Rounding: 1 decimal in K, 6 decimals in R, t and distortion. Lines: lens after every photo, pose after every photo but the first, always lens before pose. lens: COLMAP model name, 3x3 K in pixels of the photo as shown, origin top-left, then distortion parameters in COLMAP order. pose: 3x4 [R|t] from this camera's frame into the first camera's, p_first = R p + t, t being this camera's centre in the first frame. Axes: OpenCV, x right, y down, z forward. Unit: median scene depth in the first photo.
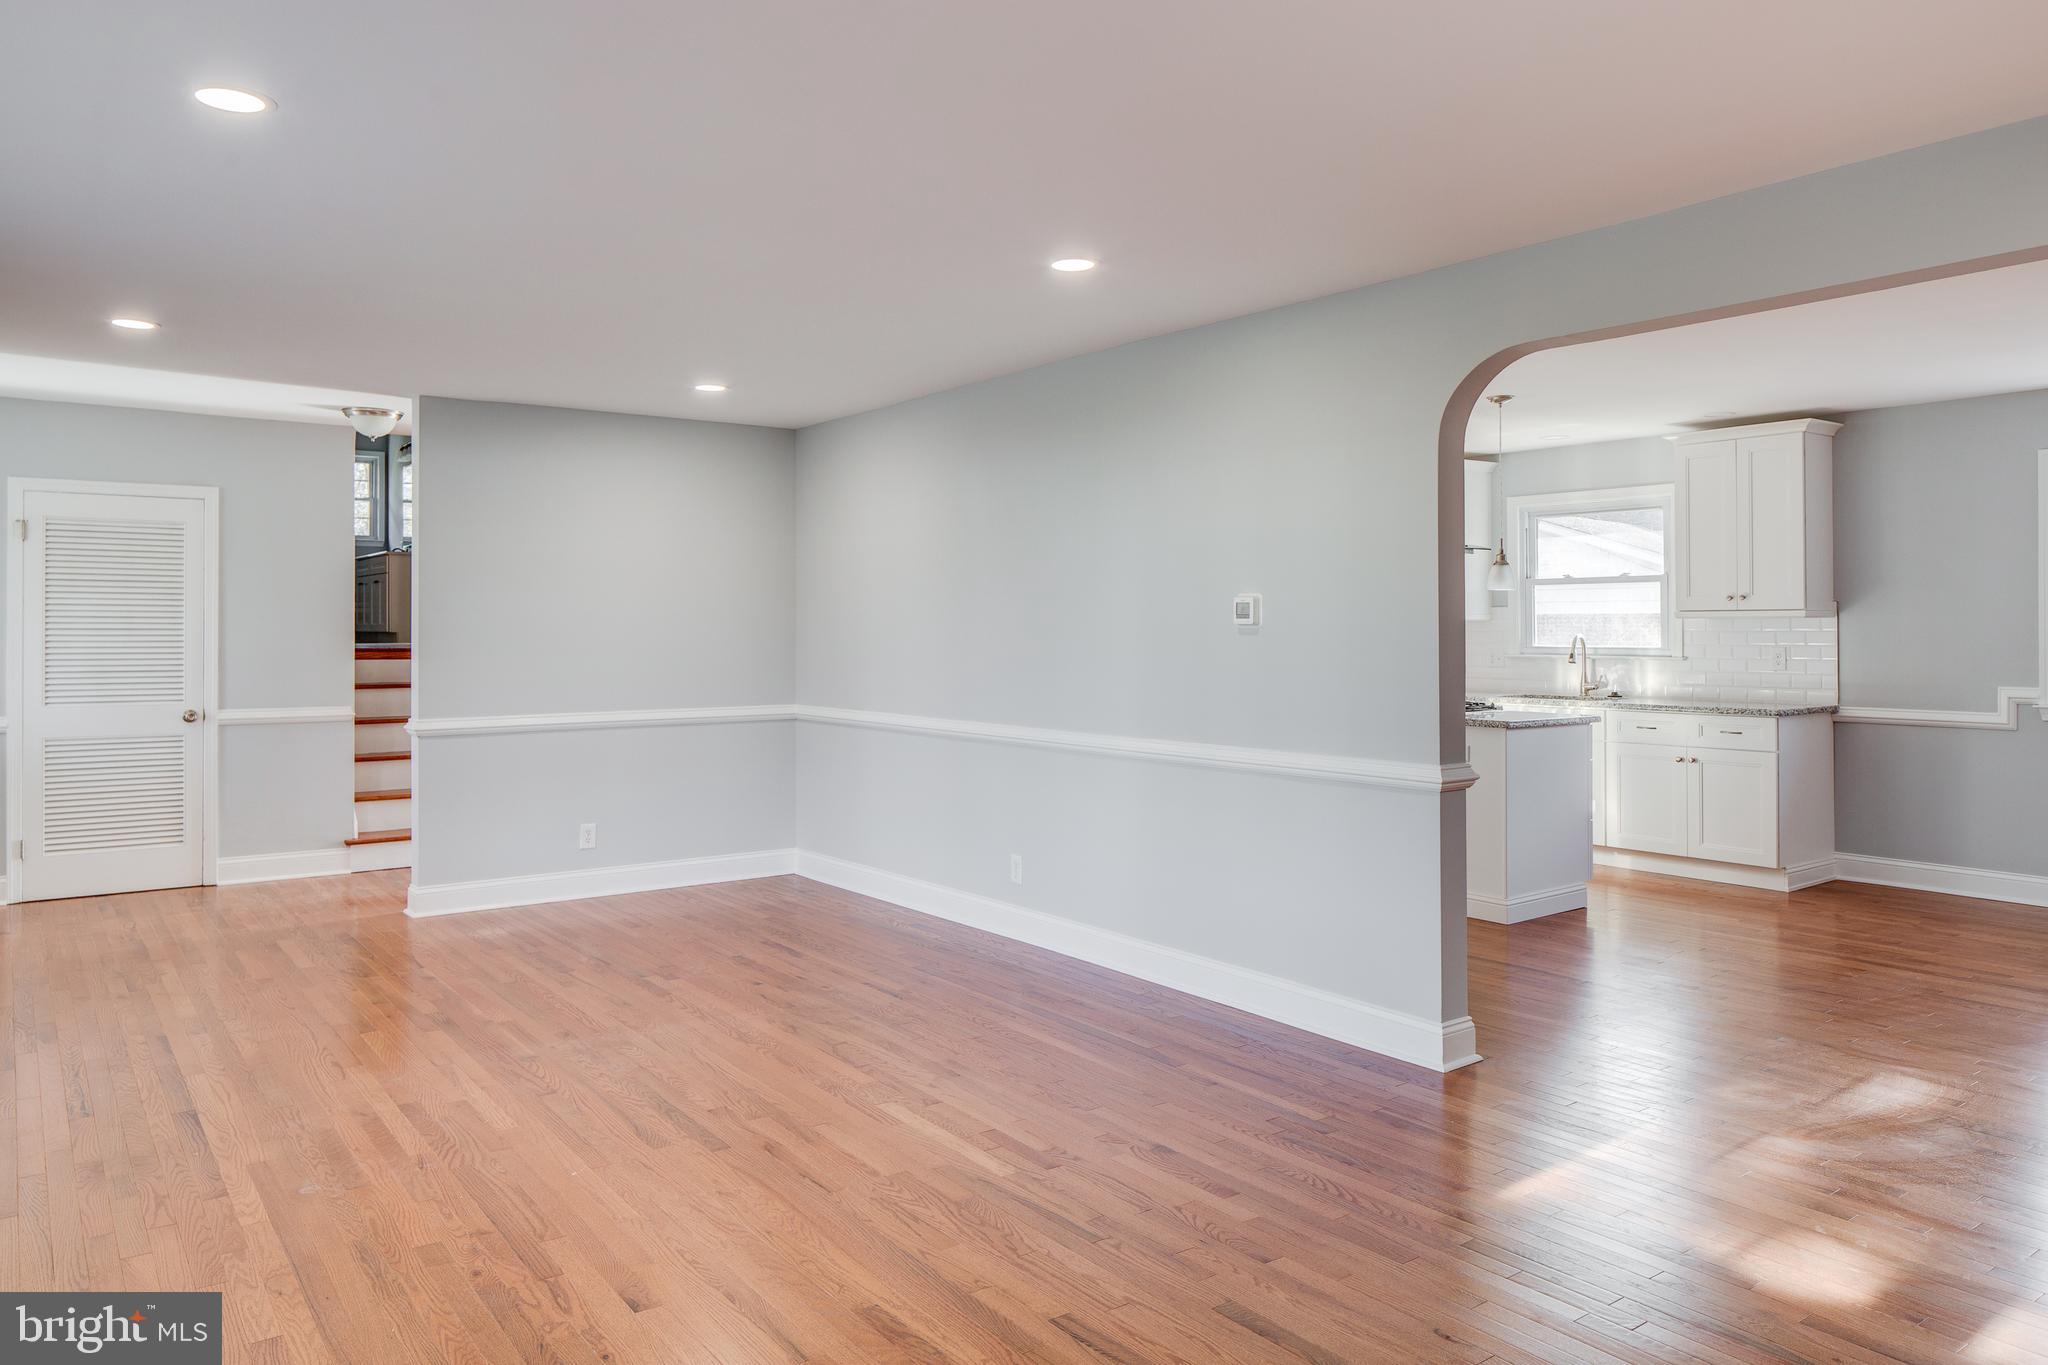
lens RADIAL K [[1384.2, 0, 1006.5], [0, 1384.2, 625.1], [0, 0, 1]] dist [-0.005942, -0.003705]
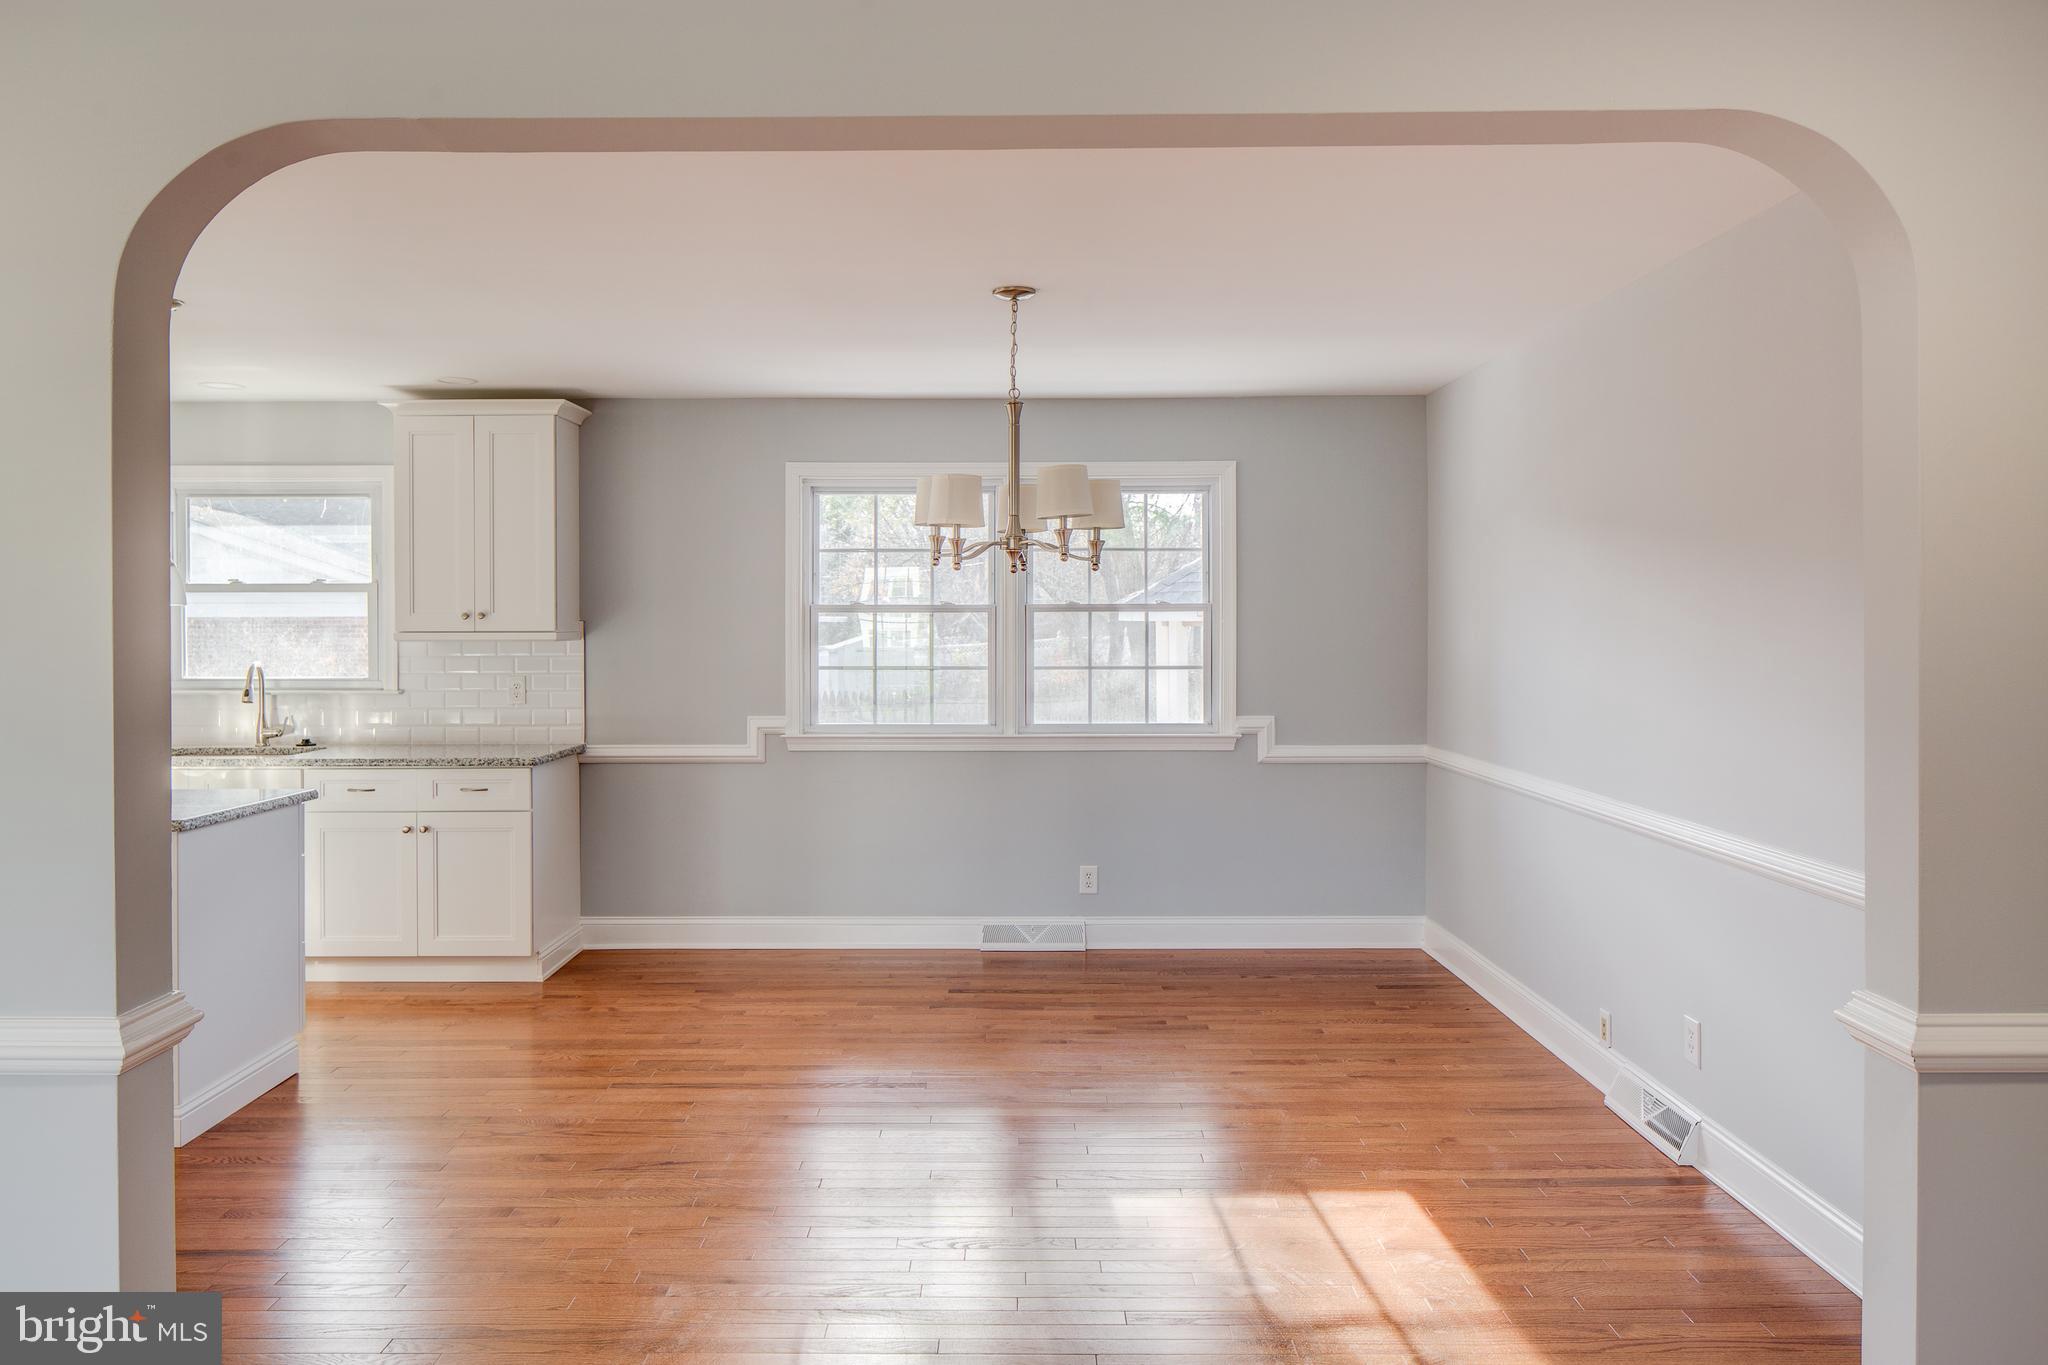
lens RADIAL K [[1384.2, 0, 1006.5], [0, 1384.2, 625.1], [0, 0, 1]] dist [-0.005942, -0.003705]
pose [[0.589937, -0.001621, 0.807448, 0.069906], [-0.000346, 0.999997, 0.002261, -0.016622], [-0.807449, -0.001613, 0.589935, 0.289575]]
